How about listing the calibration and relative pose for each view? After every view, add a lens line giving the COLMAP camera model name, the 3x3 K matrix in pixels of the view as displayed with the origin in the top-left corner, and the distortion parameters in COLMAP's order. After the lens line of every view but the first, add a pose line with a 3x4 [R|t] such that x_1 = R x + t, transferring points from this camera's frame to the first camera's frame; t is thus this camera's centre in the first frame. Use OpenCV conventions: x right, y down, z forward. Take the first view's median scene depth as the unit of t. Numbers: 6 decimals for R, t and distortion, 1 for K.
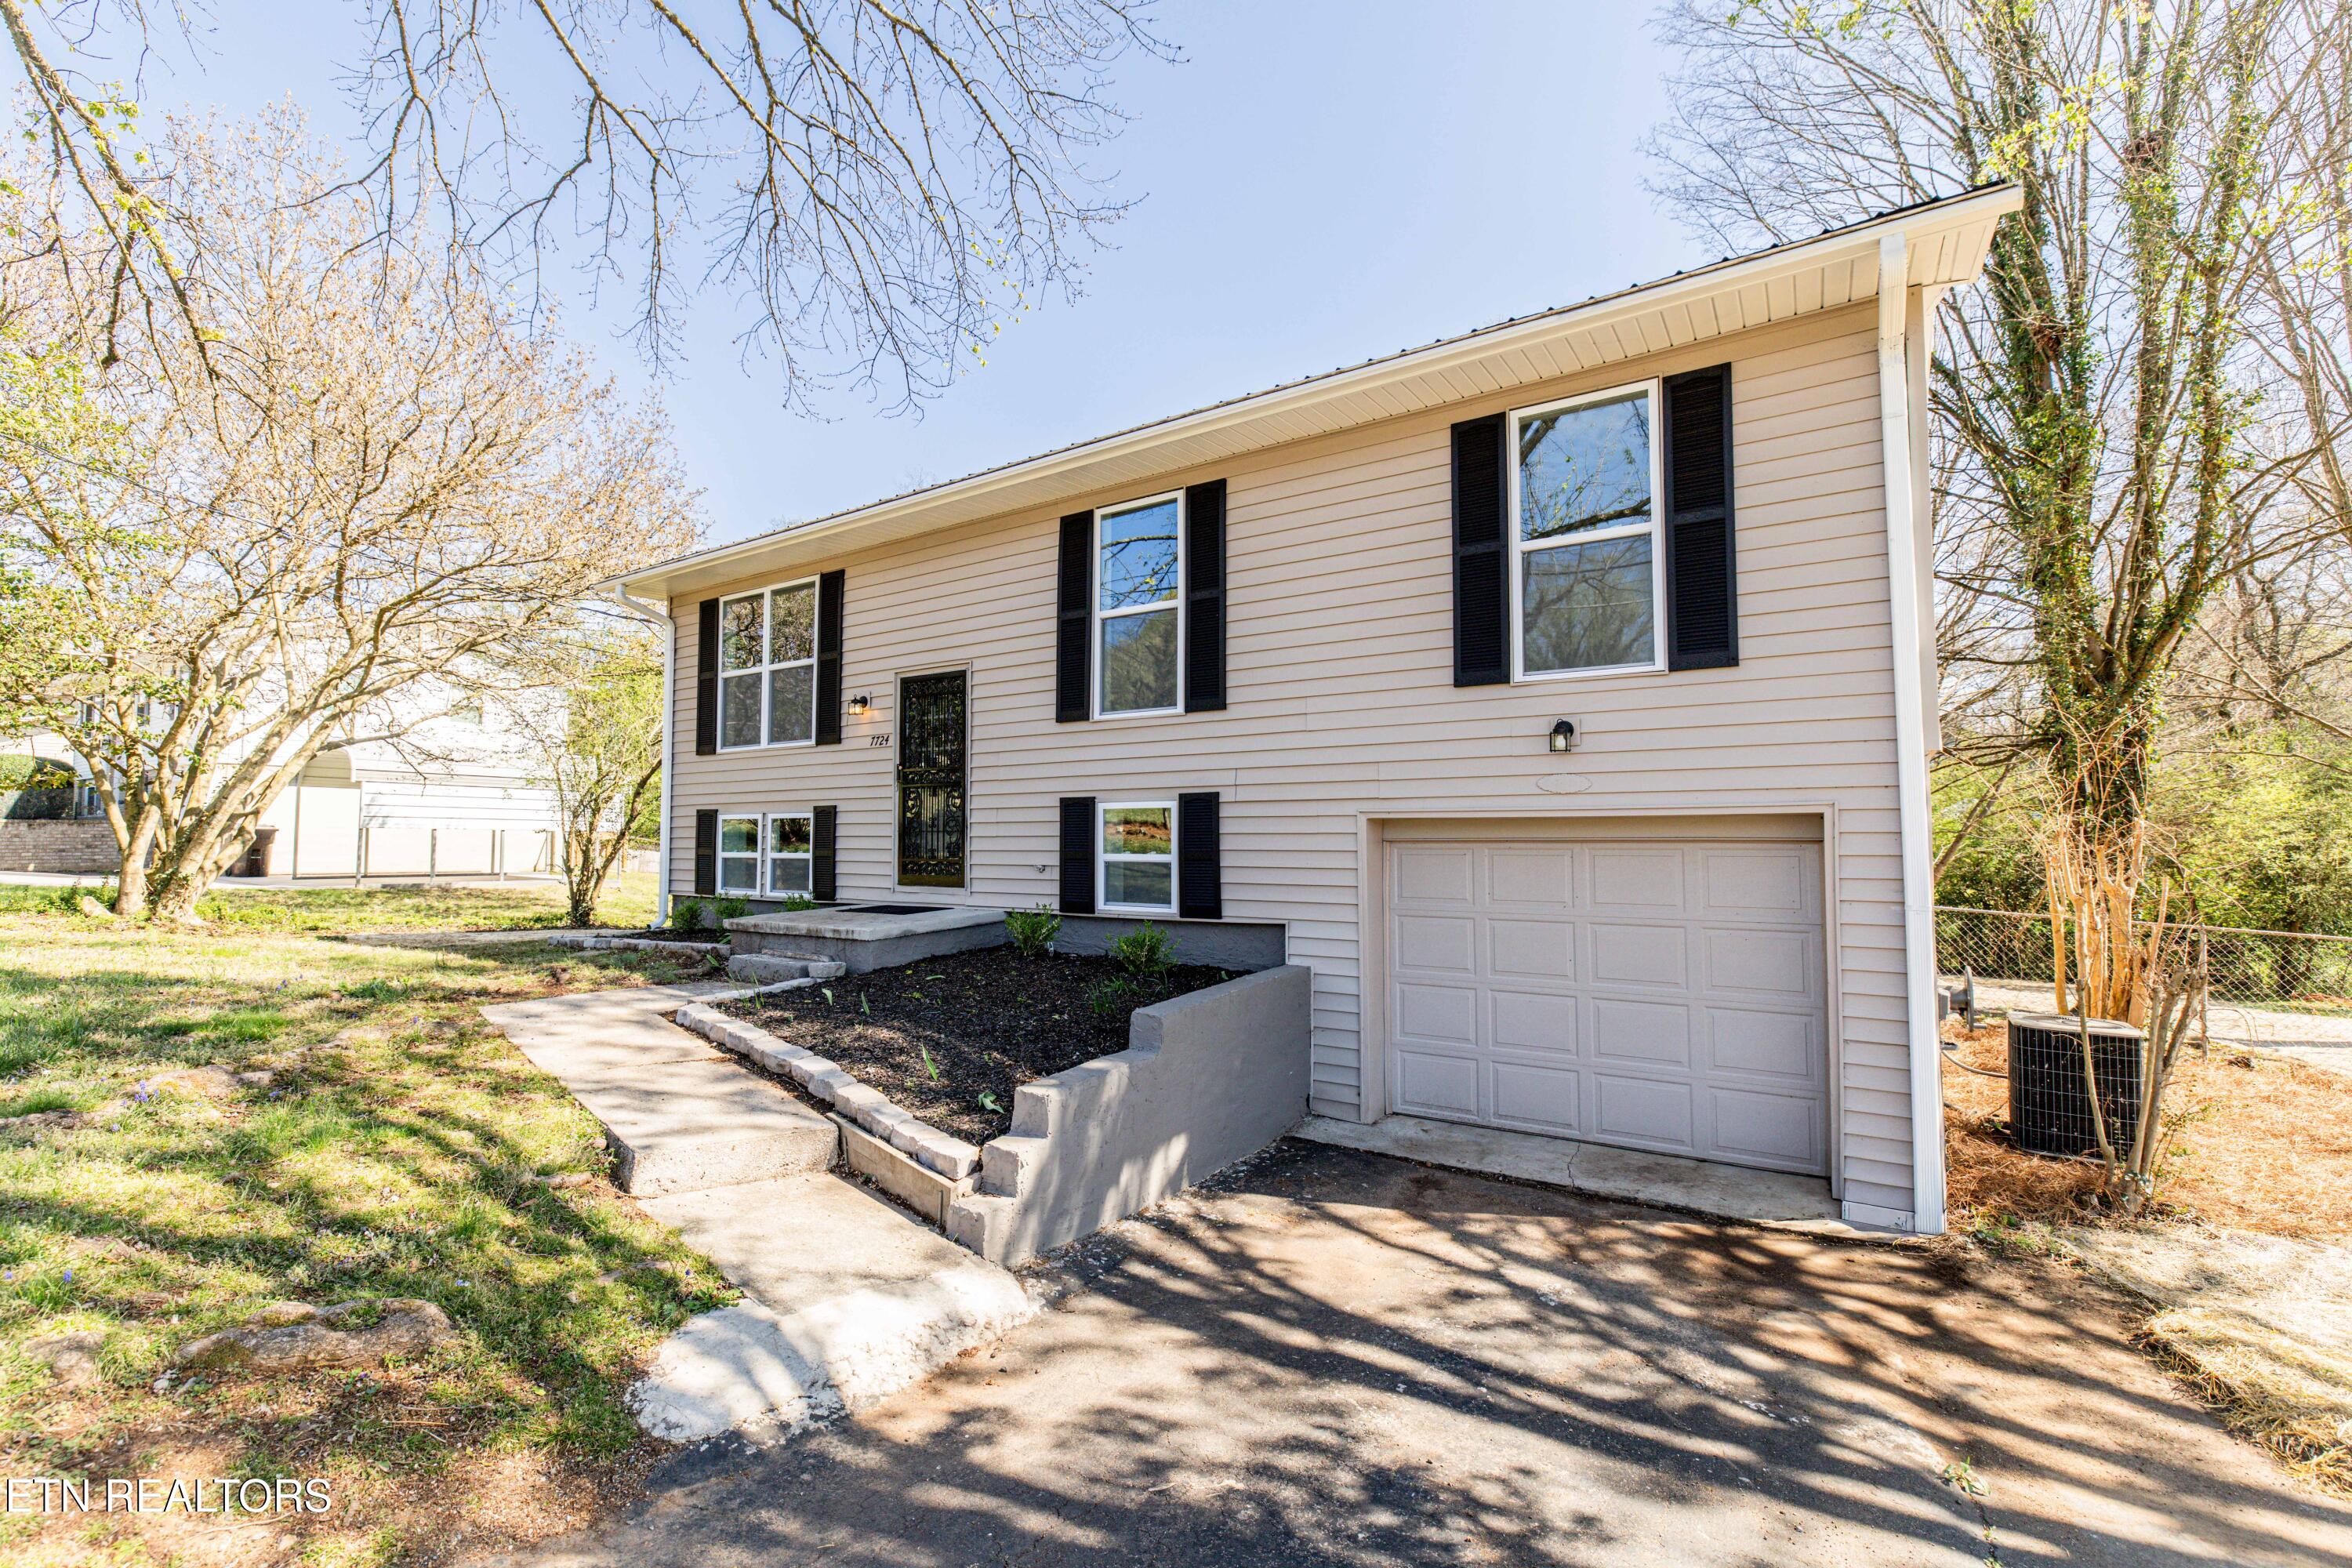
lens RADIAL K [[1020.7, 0, 1198.3], [0, 1020.7, 795.4], [0, 0, 1]] dist [-0.008442, 0.001788]
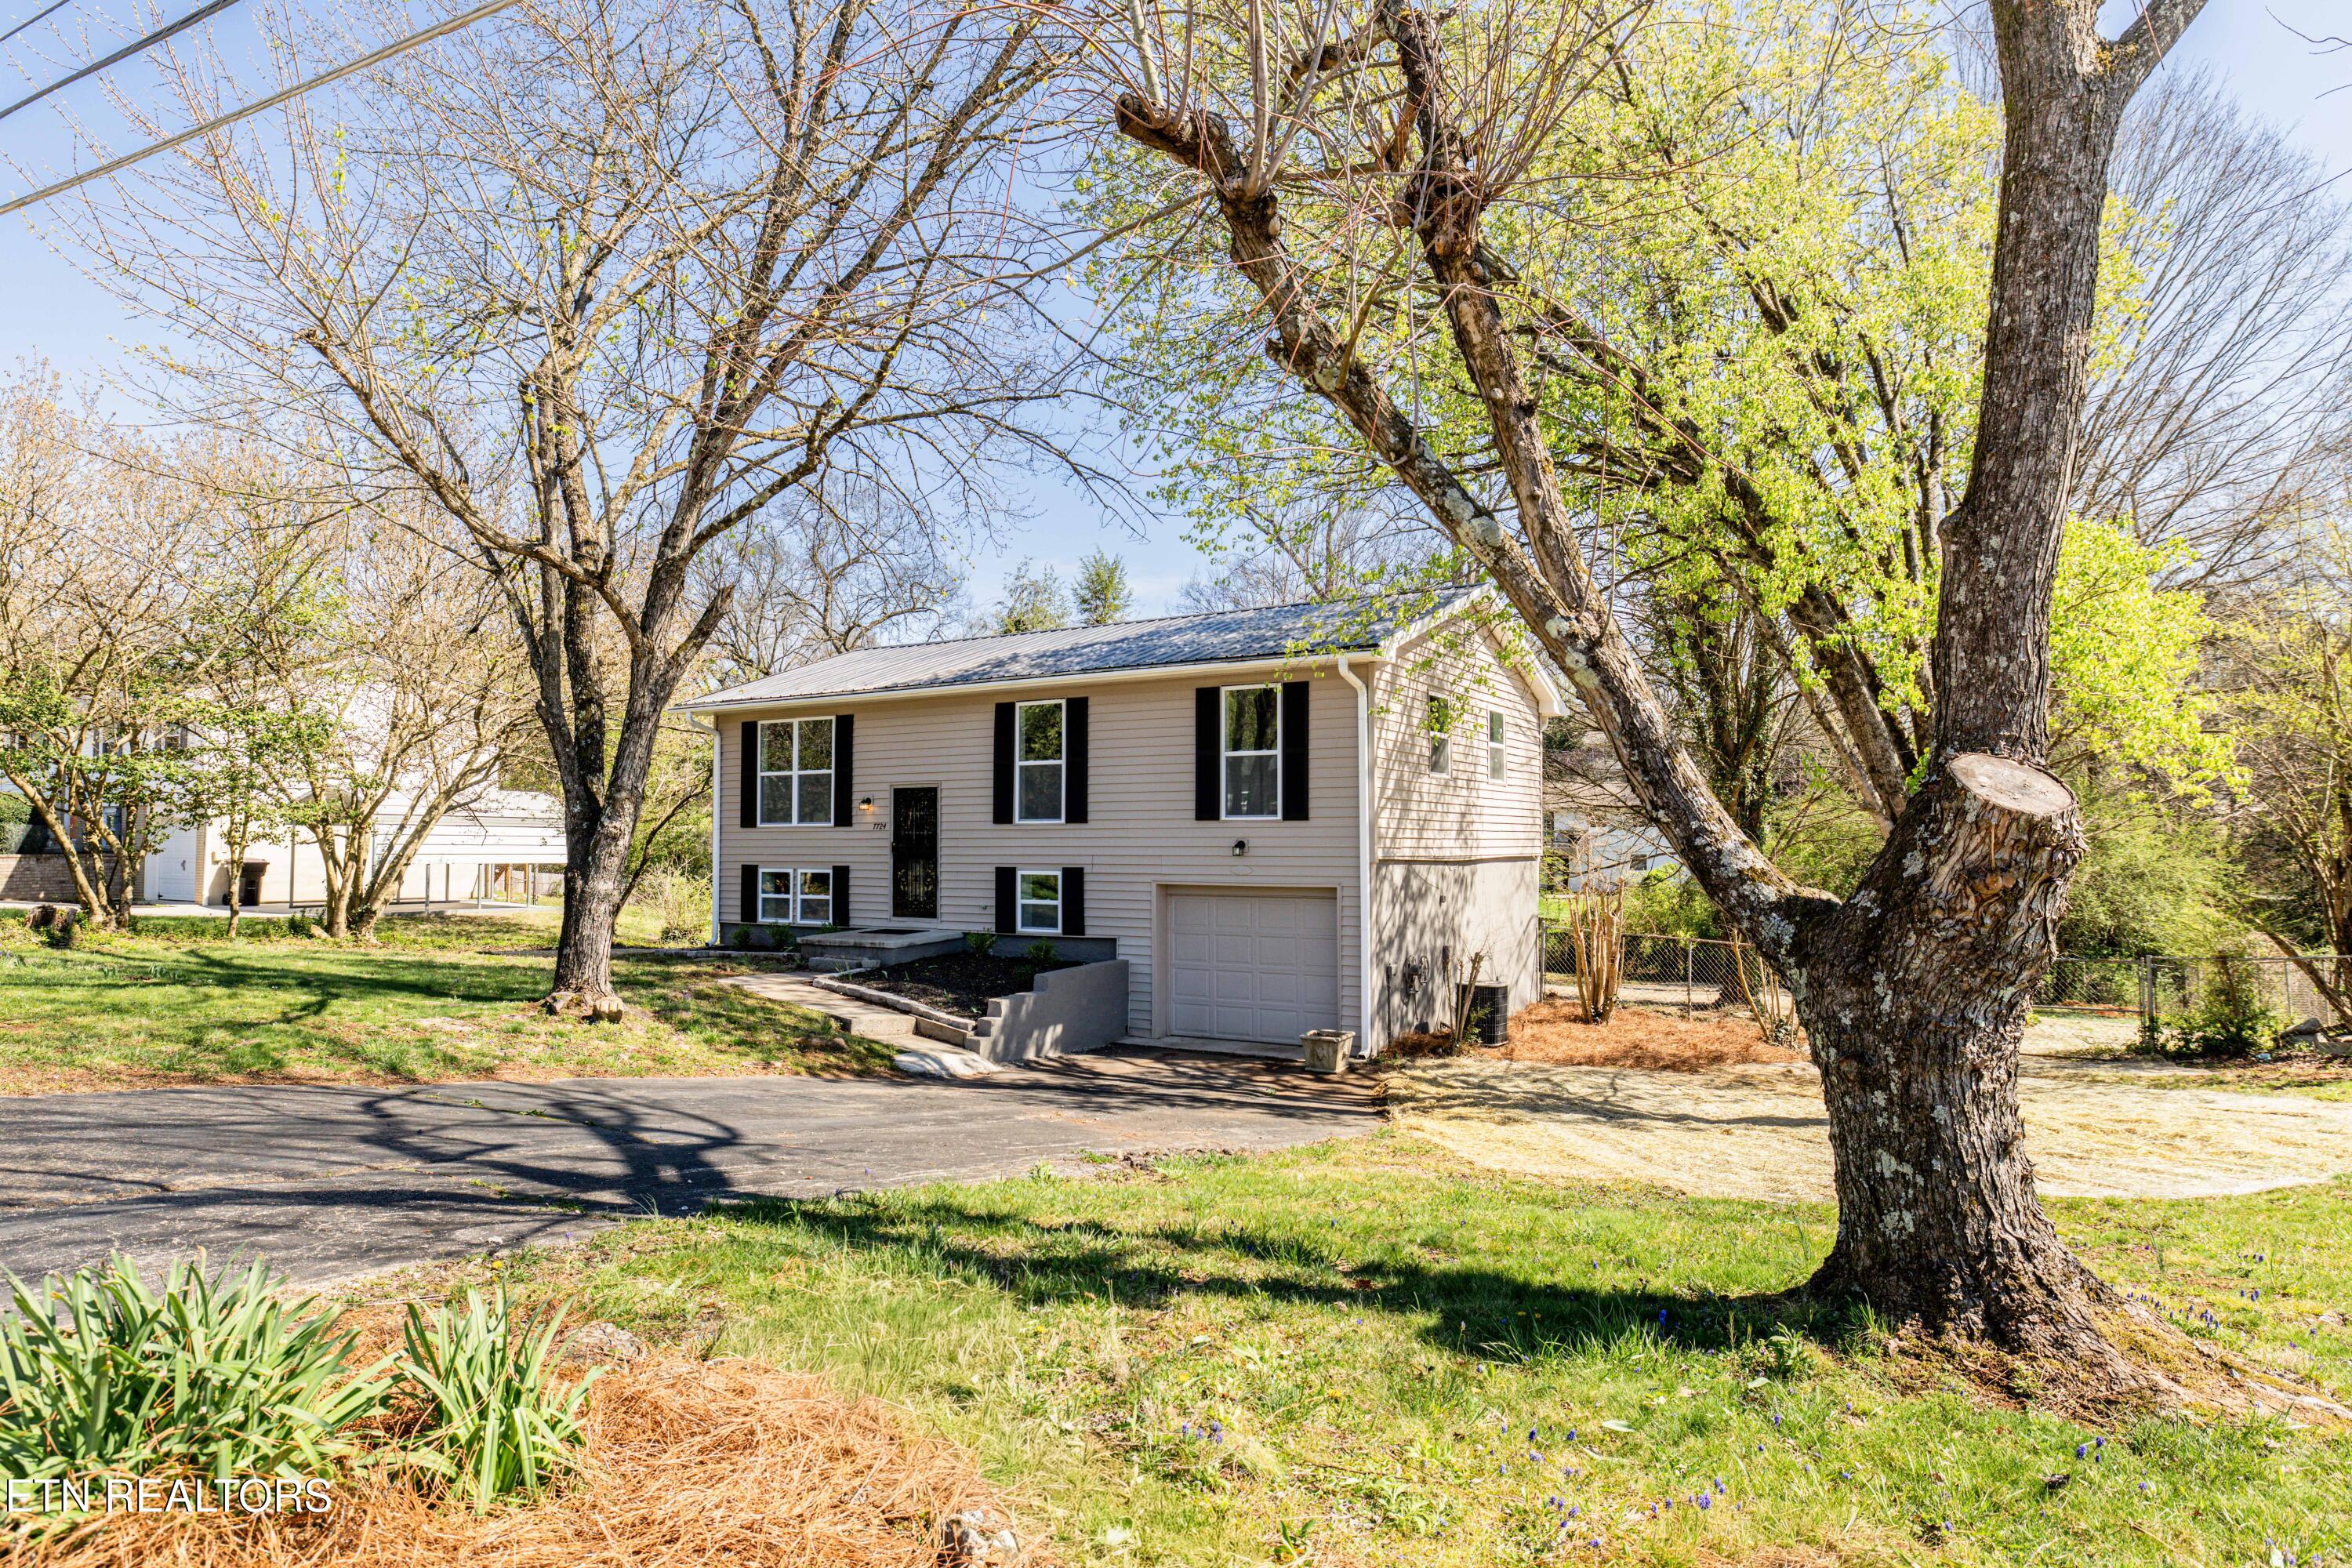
lens RADIAL K [[1425.3, 0, 1172.8], [0, 1425.3, 786.8], [0, 0, 1]] dist [-0.002159, -0.000290]
pose [[0.999677, -0.002064, 0.025314, 0.106090], [0.001717, 0.999904, 0.013719, -0.167682], [-0.025340, -0.013672, 0.999585, -1.441126]]
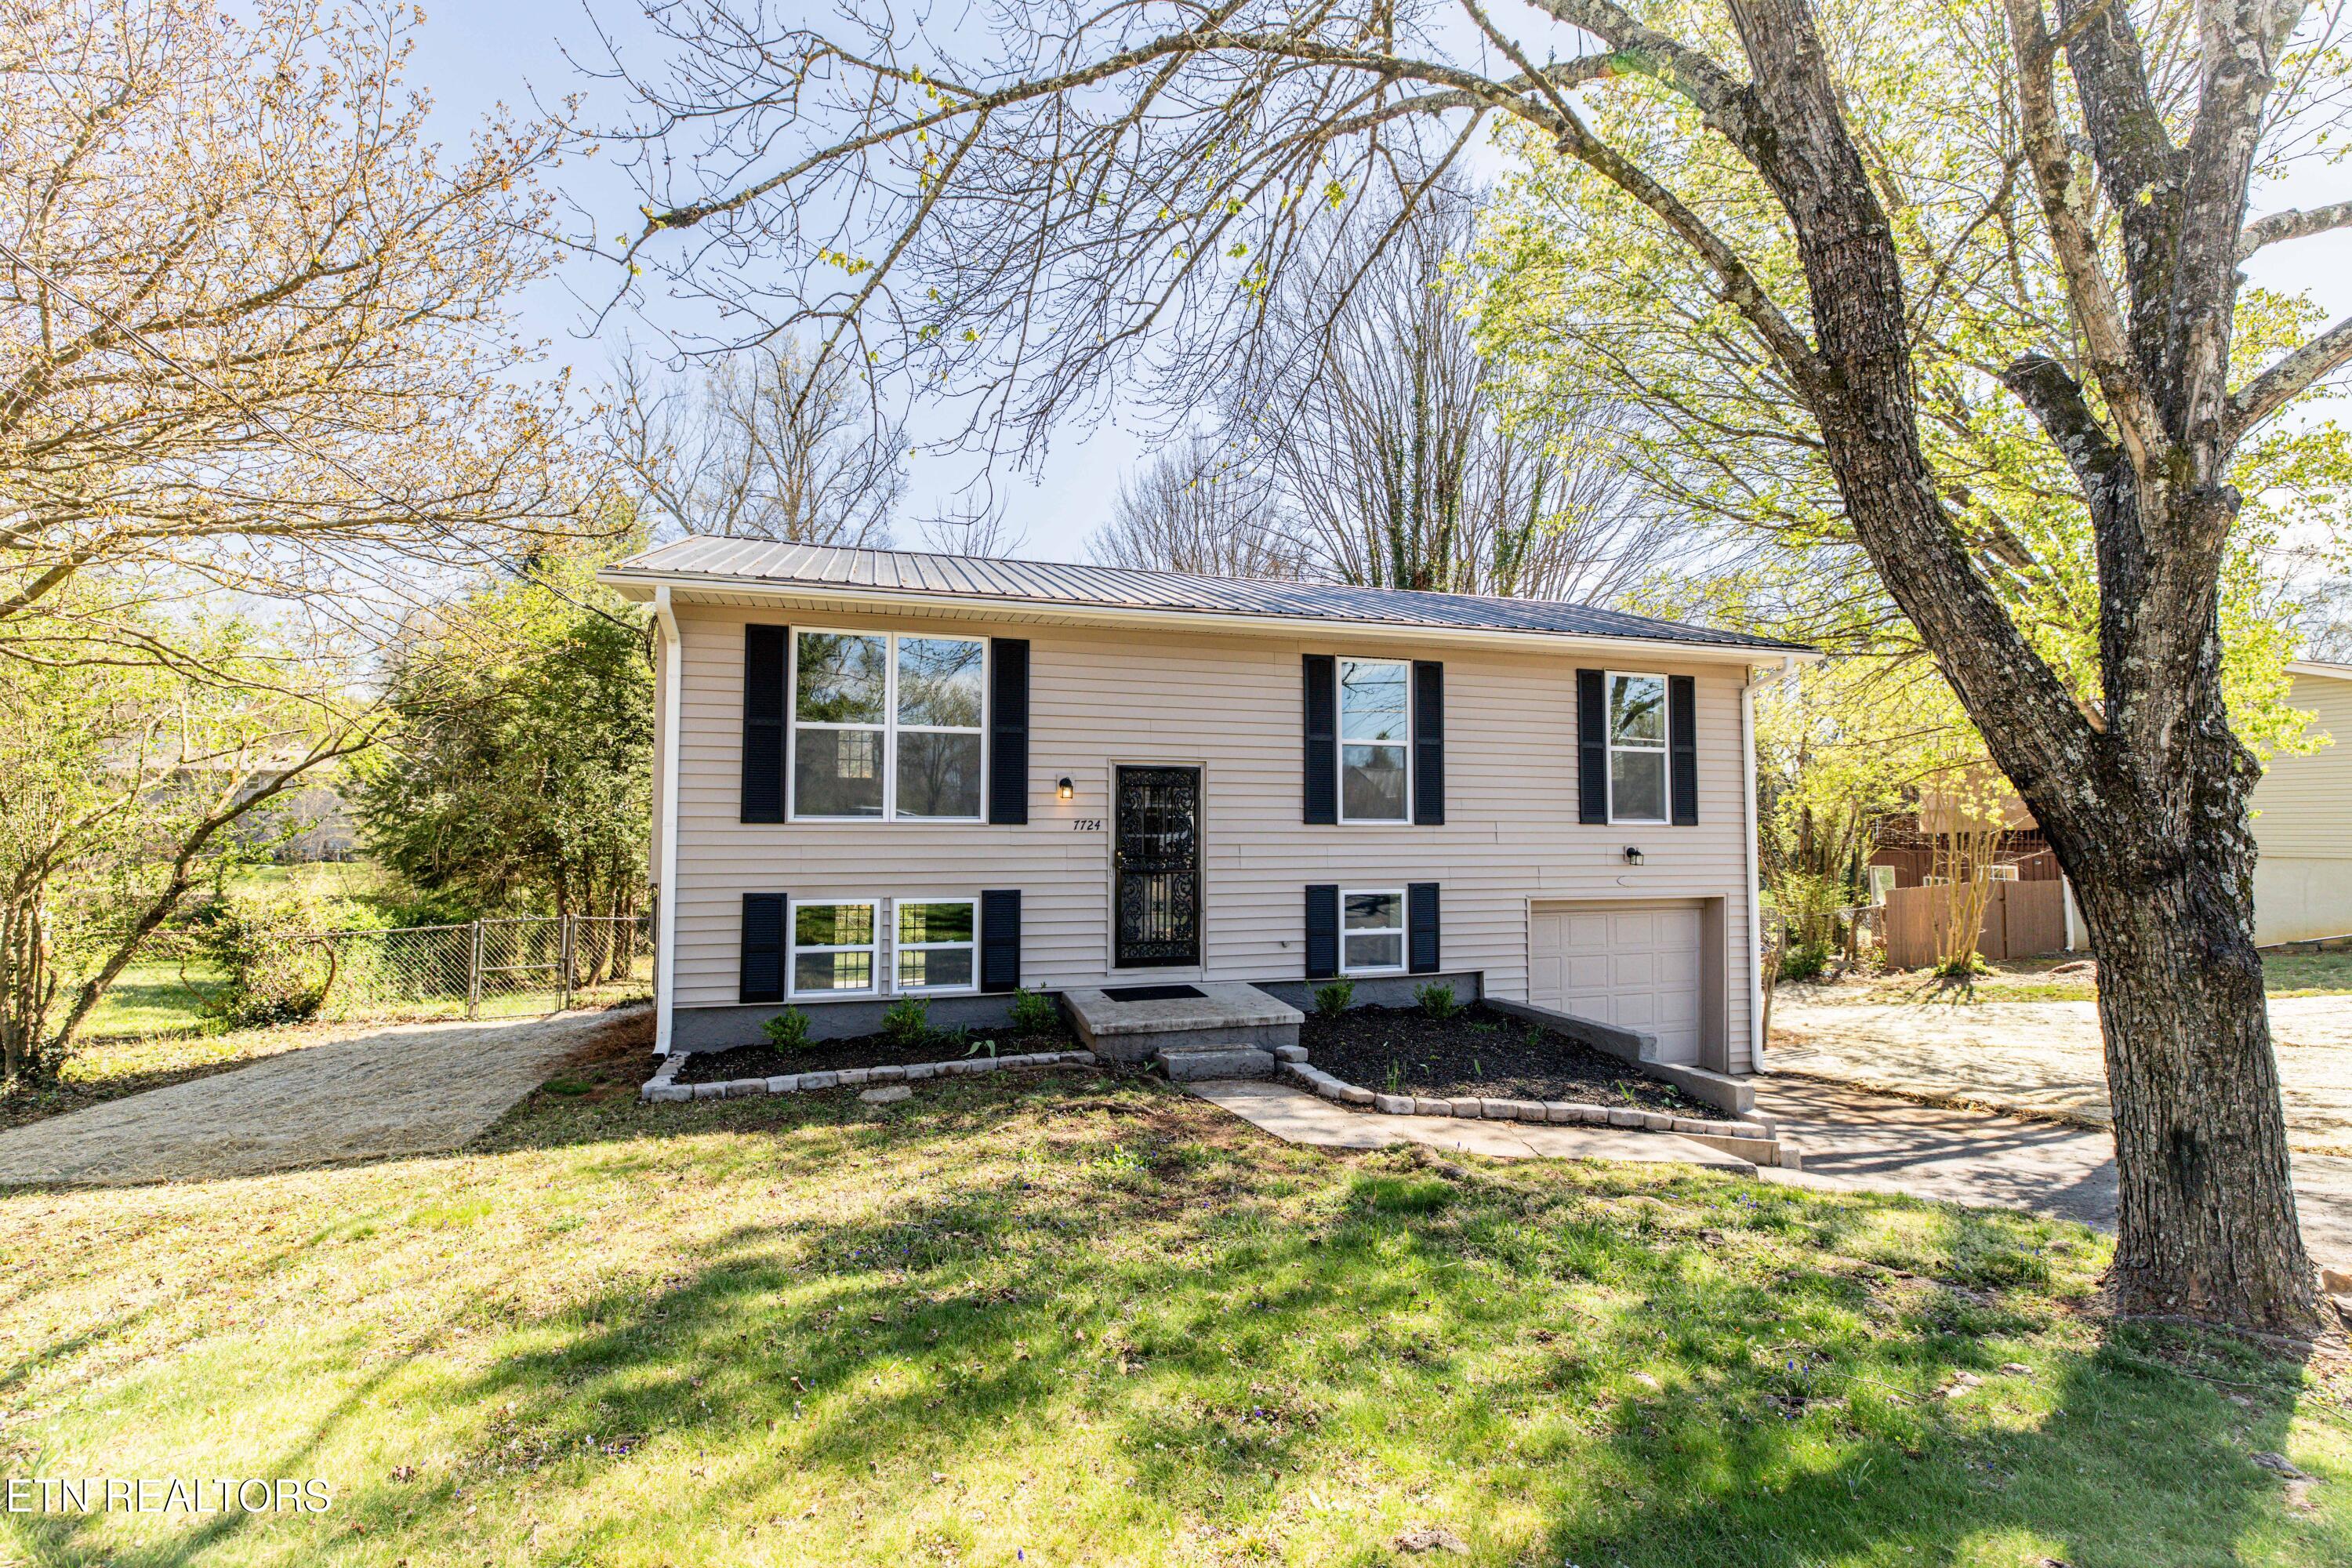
lens RADIAL K [[1020.7, 0, 1176.8], [0, 1020.7, 792.3], [0, 0, 1]] dist [-0.008442, 0.001788]
pose [[0.640413, 0.047510, 0.766560, -1.179997], [-0.030828, 0.998871, -0.036153, -0.060425], [-0.767412, -0.000479, 0.641154, 0.336504]]
